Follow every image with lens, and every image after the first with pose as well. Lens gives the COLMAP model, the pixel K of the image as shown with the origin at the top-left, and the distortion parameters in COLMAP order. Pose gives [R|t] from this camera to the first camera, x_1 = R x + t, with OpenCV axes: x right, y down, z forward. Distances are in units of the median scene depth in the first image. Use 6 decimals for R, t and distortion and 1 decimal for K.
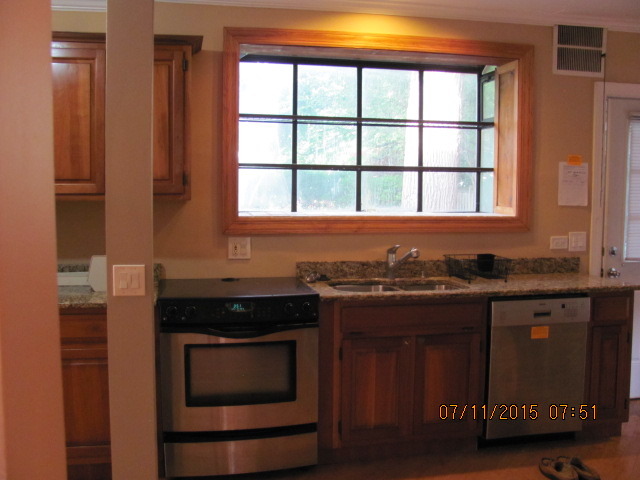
lens RADIAL K [[671.9, 0, 320.0], [0, 671.9, 240.0], [0, 0, 1]] dist [-0.119323, -0.013322]
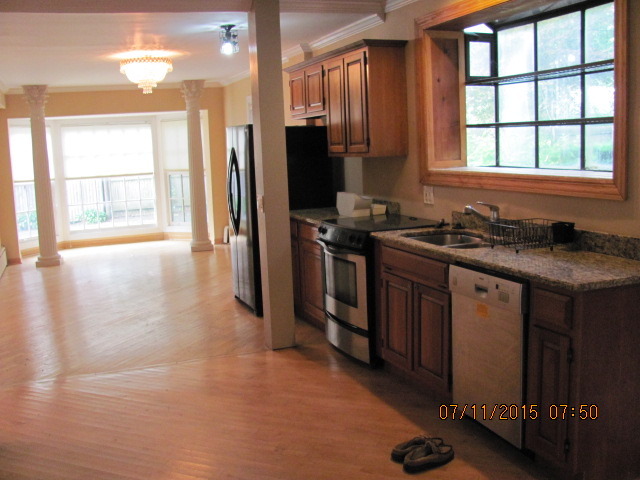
lens RADIAL K [[671.9, 0, 320.0], [0, 671.9, 240.0], [0, 0, 1]] dist [-0.119323, -0.013322]
pose [[0.173896, 0.126483, -0.976608, 0.970361], [-0.043681, 0.991732, 0.120664, -0.042130], [0.983795, 0.021676, 0.177983, 0.531304]]
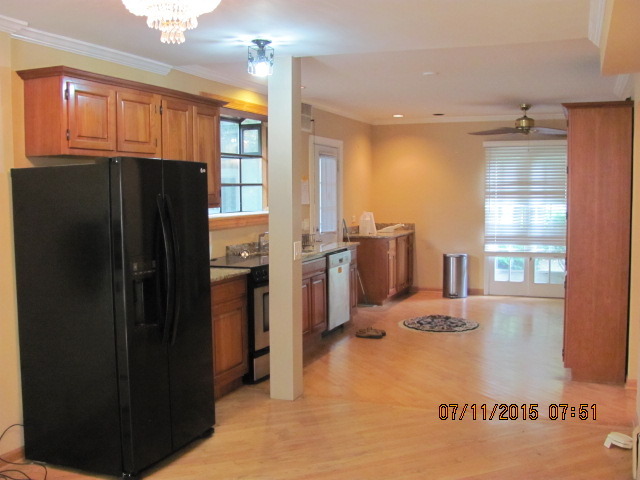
lens RADIAL K [[671.9, 0, 320.0], [0, 671.9, 240.0], [0, 0, 1]] dist [-0.119323, -0.013322]
pose [[0.590311, -0.072710, 0.803894, -1.317736], [0.077896, 0.996418, 0.032923, -0.017773], [-0.803408, 0.043185, 0.593861, -0.118191]]
